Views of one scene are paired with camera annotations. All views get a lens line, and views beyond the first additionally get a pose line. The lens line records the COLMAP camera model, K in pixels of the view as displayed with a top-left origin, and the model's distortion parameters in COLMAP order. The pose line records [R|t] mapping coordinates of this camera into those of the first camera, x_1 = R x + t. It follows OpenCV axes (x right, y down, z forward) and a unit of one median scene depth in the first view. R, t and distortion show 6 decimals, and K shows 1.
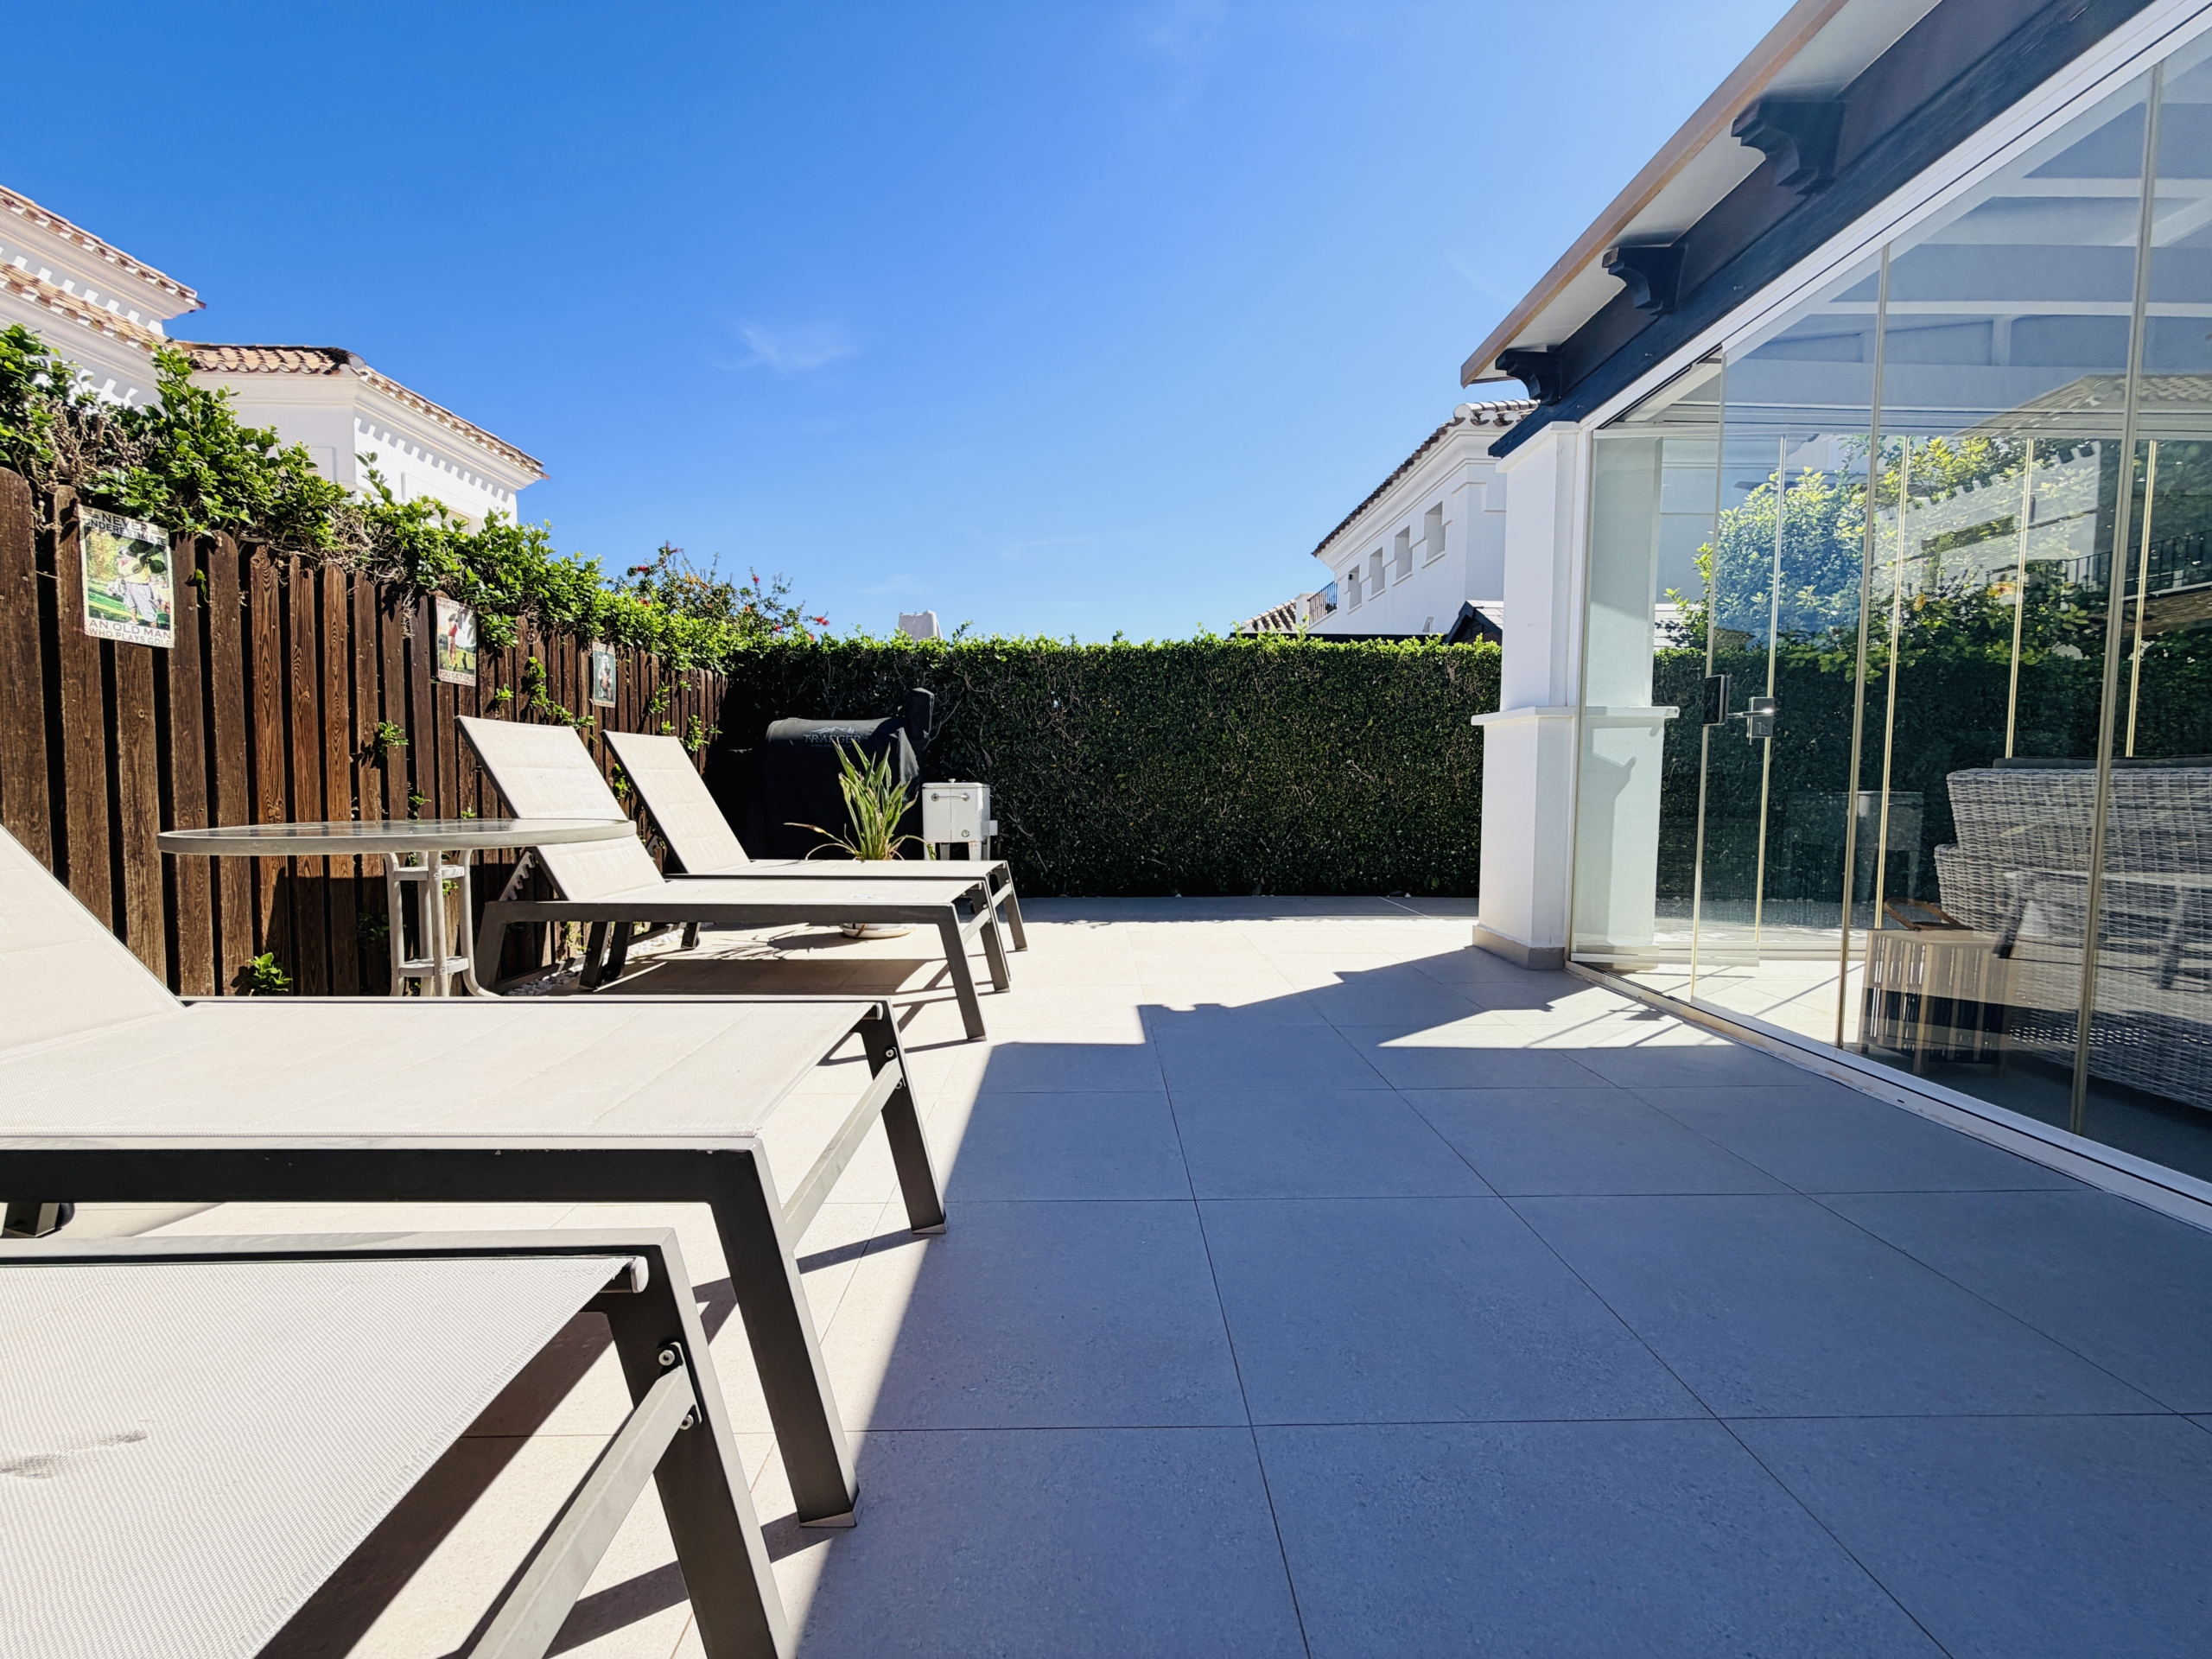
lens RADIAL K [[889.5, 0, 1099.3], [0, 889.5, 826.6], [0, 0, 1]] dist [-0.001539, -0.000554]
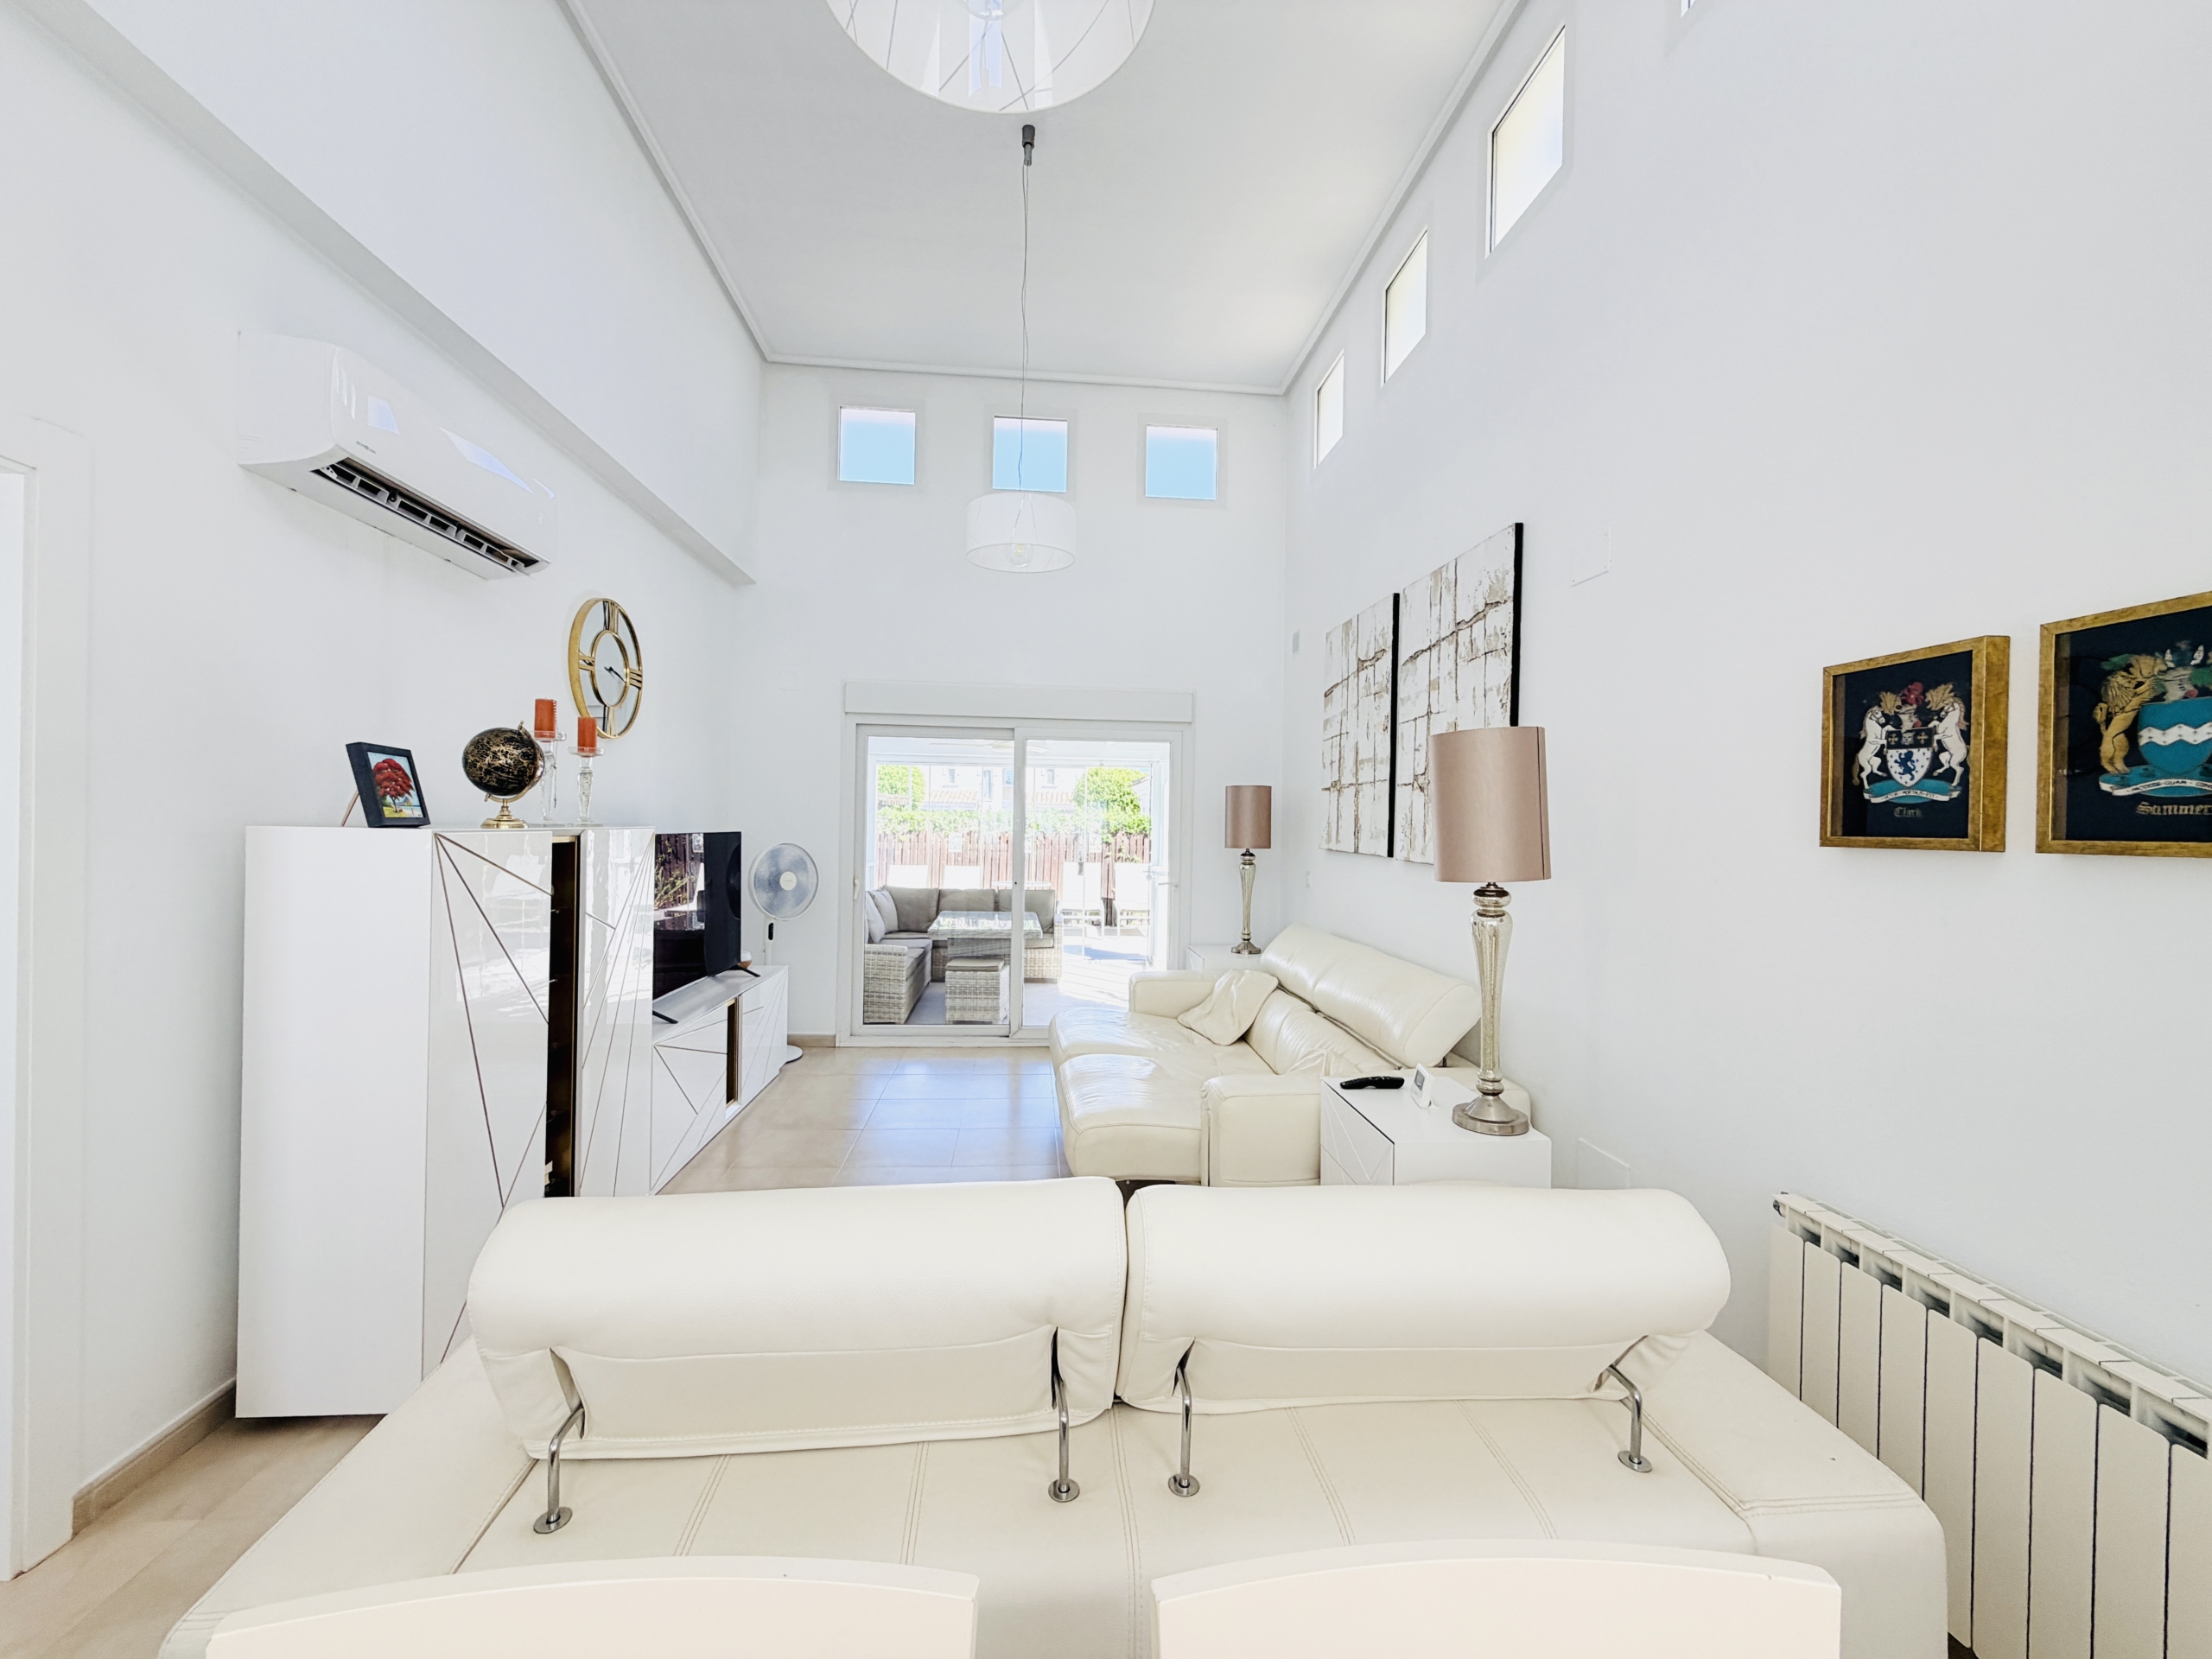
lens RADIAL K [[881.9, 0, 1103.5], [0, 881.9, 827.8], [0, 0, 1]] dist [0.000654, -0.000203]
pose [[0.067498, -0.000809, -0.997719, 4.767438], [-0.075242, 0.997148, -0.005899, -0.338921], [0.994878, 0.075469, 0.067244, 0.953552]]
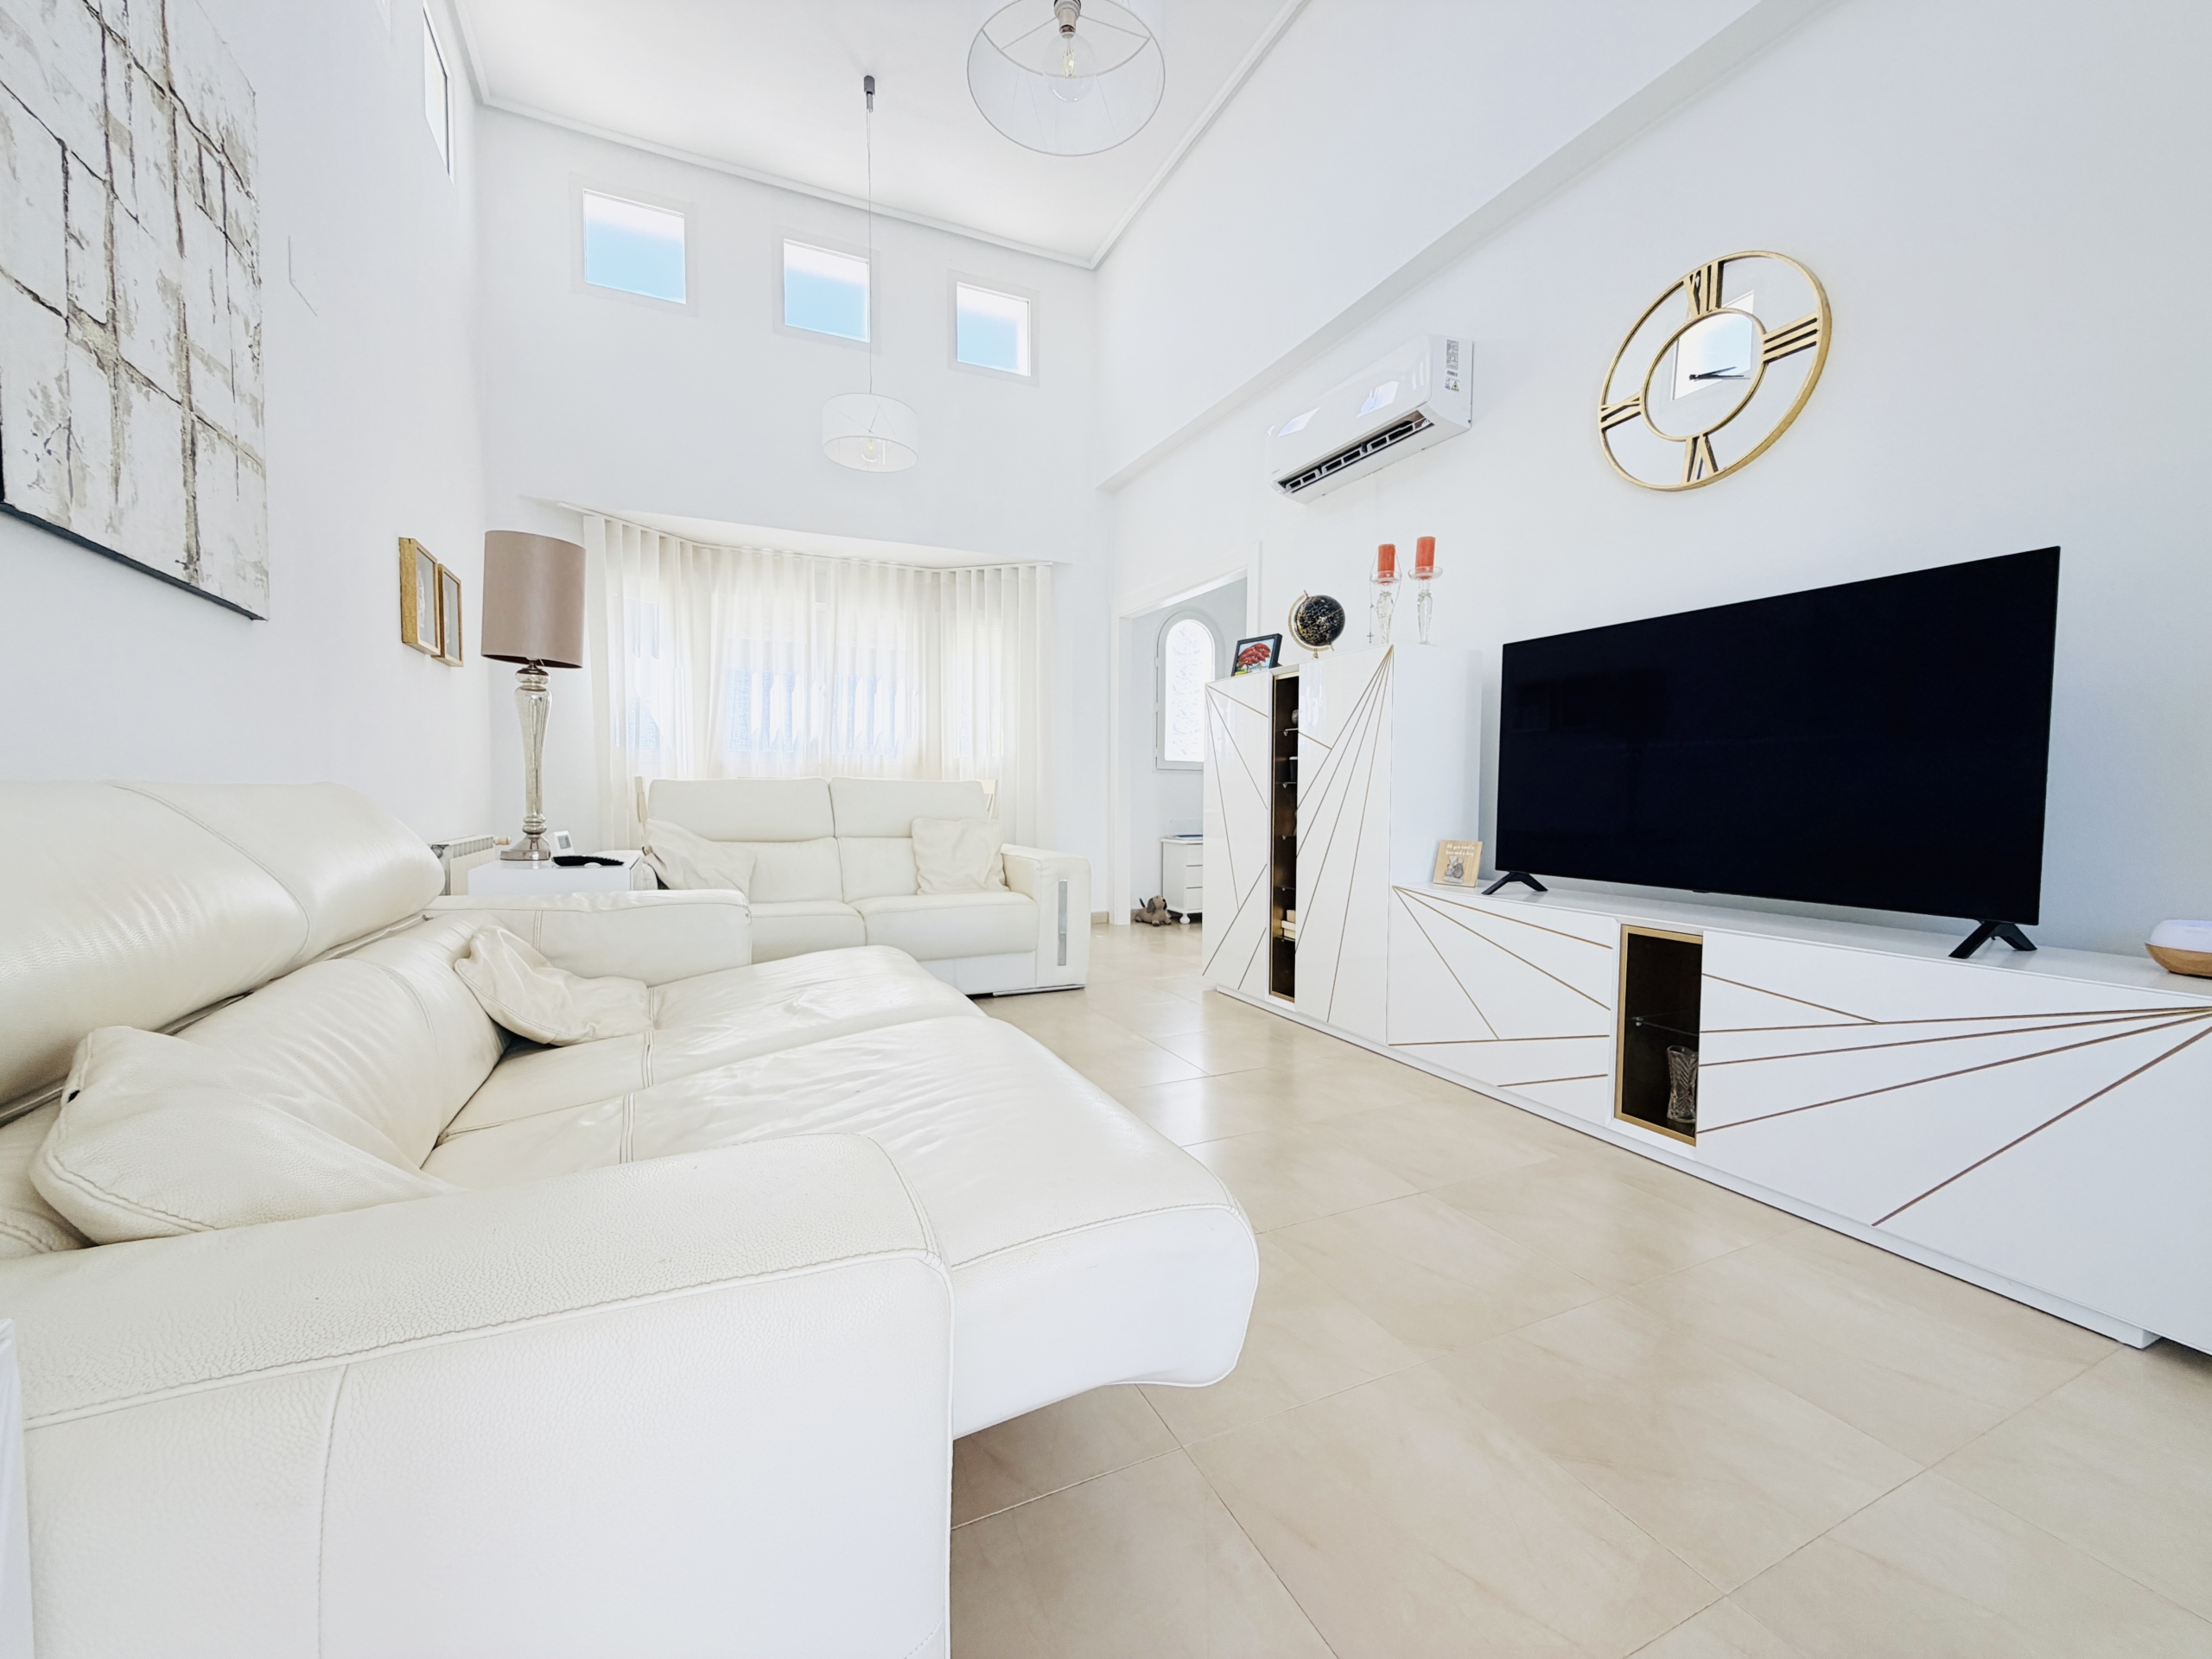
lens RADIAL K [[889.5, 0, 1099.3], [0, 889.5, 826.6], [0, 0, 1]] dist [-0.001539, -0.000554]
pose [[-0.404569, -0.046278, 0.913336, 2.500311], [0.043548, 0.996611, 0.069787, -0.155156], [-0.913470, 0.068008, -0.401183, 1.231530]]
